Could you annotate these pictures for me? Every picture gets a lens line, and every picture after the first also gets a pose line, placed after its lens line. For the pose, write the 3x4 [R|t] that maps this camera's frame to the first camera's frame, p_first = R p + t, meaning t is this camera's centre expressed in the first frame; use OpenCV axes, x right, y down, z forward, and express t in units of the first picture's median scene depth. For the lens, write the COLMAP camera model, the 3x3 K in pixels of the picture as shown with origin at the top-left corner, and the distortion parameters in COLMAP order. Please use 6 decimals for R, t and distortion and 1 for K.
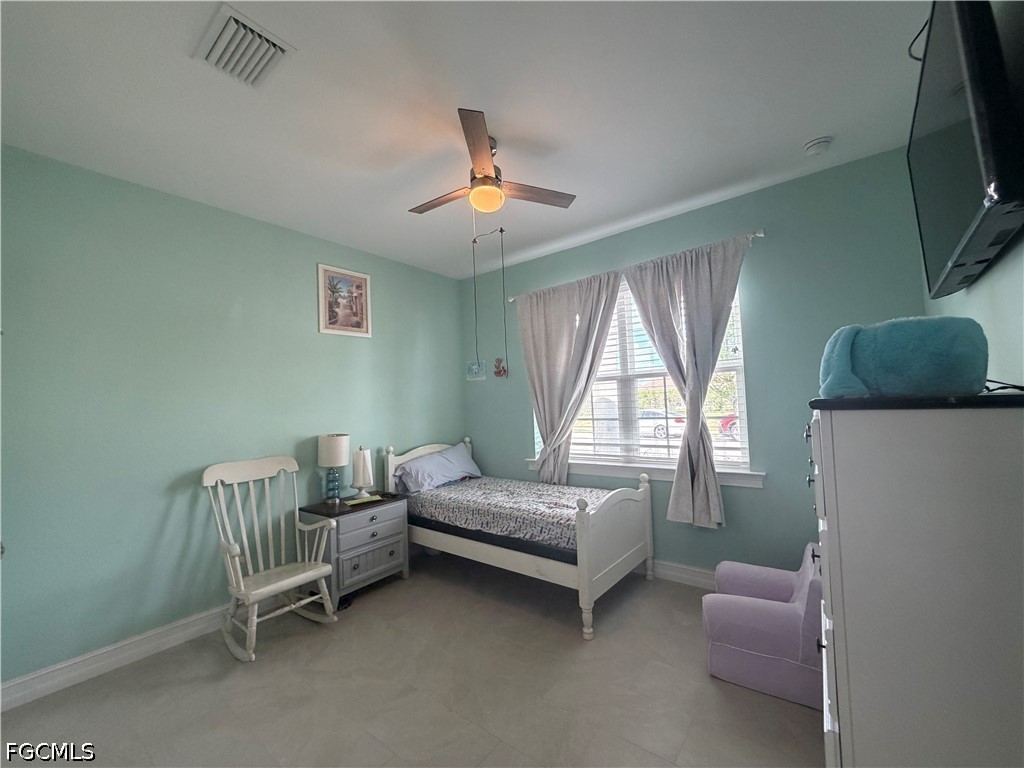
lens RADIAL K [[411.3, 0, 508.9], [0, 411.3, 383.9], [0, 0, 1]] dist [-0.000436, 0.000174]
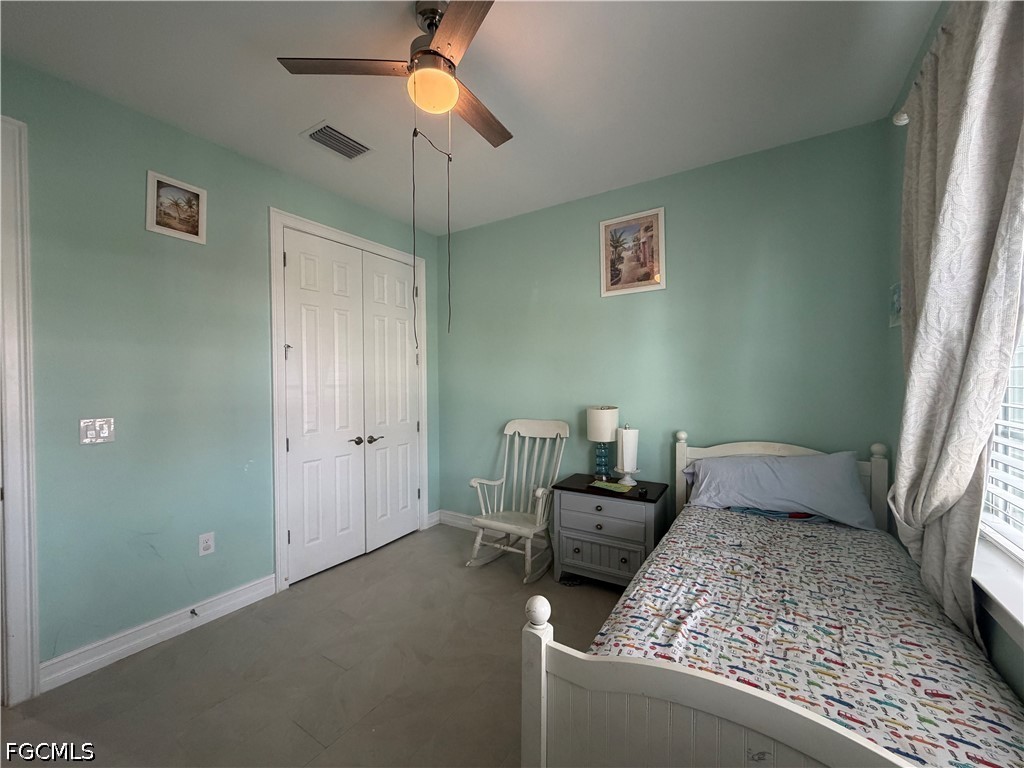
lens RADIAL K [[411.3, 0, 508.9], [0, 411.3, 383.9], [0, 0, 1]] dist [-0.000436, 0.000174]
pose [[0.098096, 0.047702, -0.994033, 0.447249], [0.048812, 0.997418, 0.052682, 0.012287], [0.993979, -0.053689, 0.095514, 0.675360]]
